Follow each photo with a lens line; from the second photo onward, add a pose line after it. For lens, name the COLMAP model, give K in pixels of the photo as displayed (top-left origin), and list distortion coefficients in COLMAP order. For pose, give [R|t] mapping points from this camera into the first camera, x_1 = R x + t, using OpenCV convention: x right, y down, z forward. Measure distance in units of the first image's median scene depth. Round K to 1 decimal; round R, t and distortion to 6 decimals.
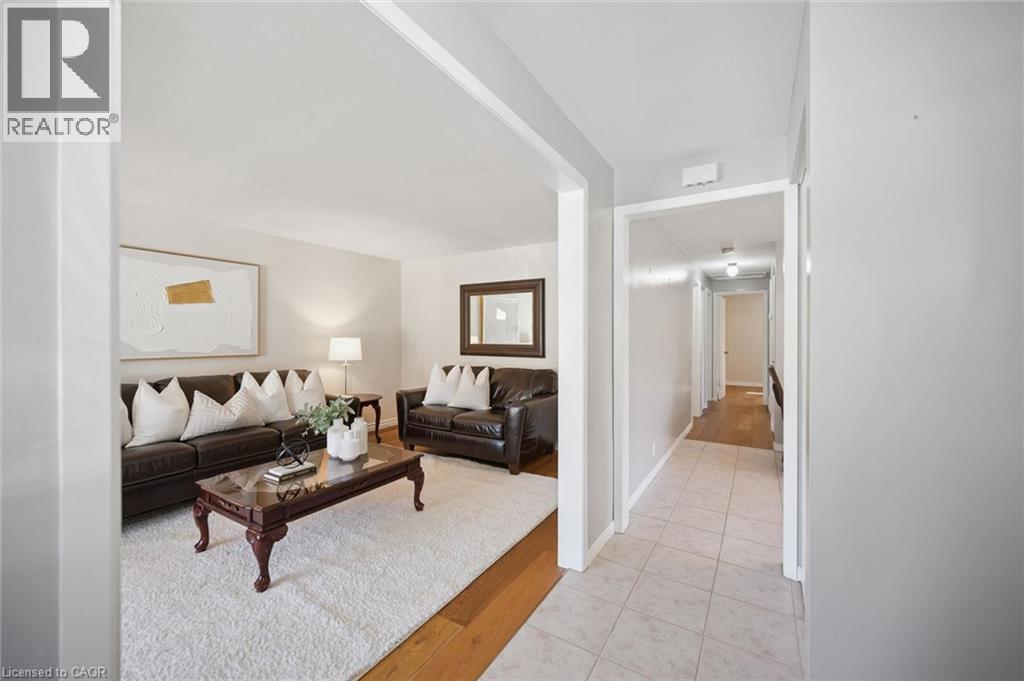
lens RADIAL K [[406.0, 0, 513.6], [0, 406.0, 337.2], [0, 0, 1]] dist [0.002844, 0.000039]
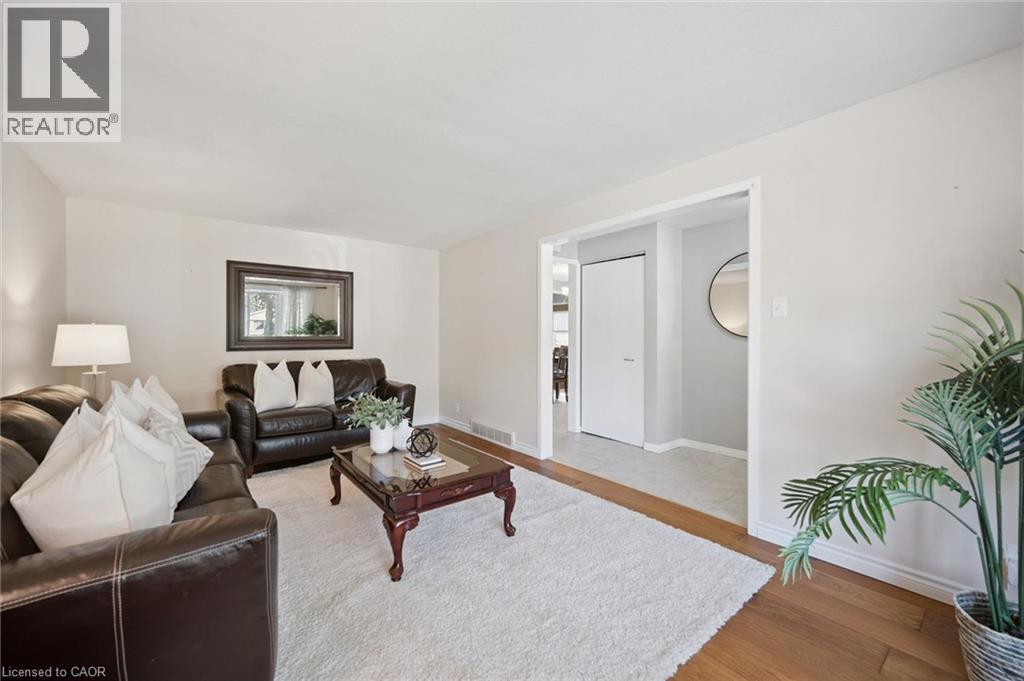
lens RADIAL K [[402.6, 0, 518.7], [0, 402.6, 339.2], [0, 0, 1]] dist [-0.000019, 0.000003]
pose [[0.343209, -0.009170, 0.939214, -0.741379], [-0.001508, 0.999946, 0.010314, 0.014244], [-0.939258, -0.004957, 0.343177, 0.243330]]
